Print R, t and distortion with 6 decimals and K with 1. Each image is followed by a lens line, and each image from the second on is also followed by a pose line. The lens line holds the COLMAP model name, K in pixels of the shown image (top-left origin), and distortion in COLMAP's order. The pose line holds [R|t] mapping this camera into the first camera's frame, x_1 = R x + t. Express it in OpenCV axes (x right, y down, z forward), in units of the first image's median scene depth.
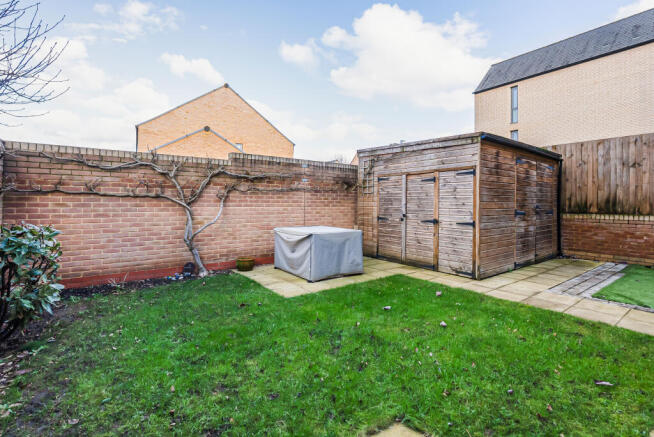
lens RADIAL K [[302.4, 0, 327.4], [0, 302.4, 203.8], [0, 0, 1]] dist [-0.002308, -0.000655]
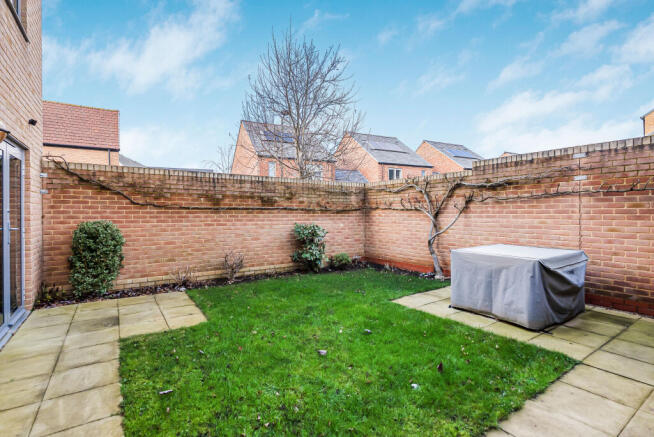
lens RADIAL K [[318.1, 0, 327.0], [0, 318.1, 215.2], [0, 0, 1]] dist [-0.000736, -0.000186]
pose [[-0.040896, 0.001075, -0.999163, 0.702999], [0.001632, 0.999998, 0.001009, -0.000927], [0.999162, -0.001590, -0.040897, 0.563428]]
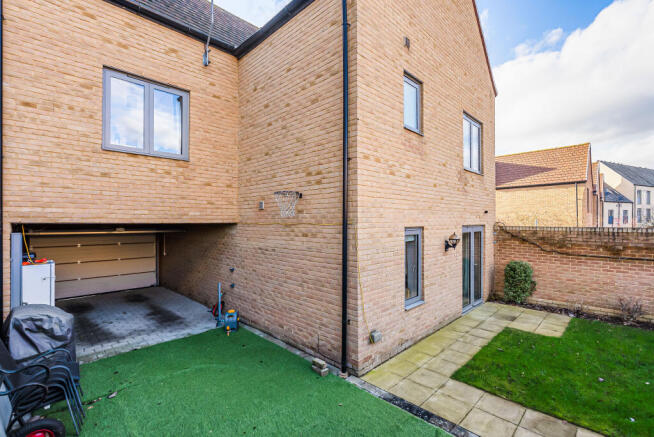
lens RADIAL K [[302.4, 0, 326.5], [0, 302.4, 218.9], [0, 0, 1]] dist [-0.002308, -0.000655]
pose [[-0.988872, -0.005415, -0.148669, 0.963418], [-0.005121, 0.999984, -0.002361, -0.164423], [0.148679, -0.001573, -0.988884, 1.149706]]
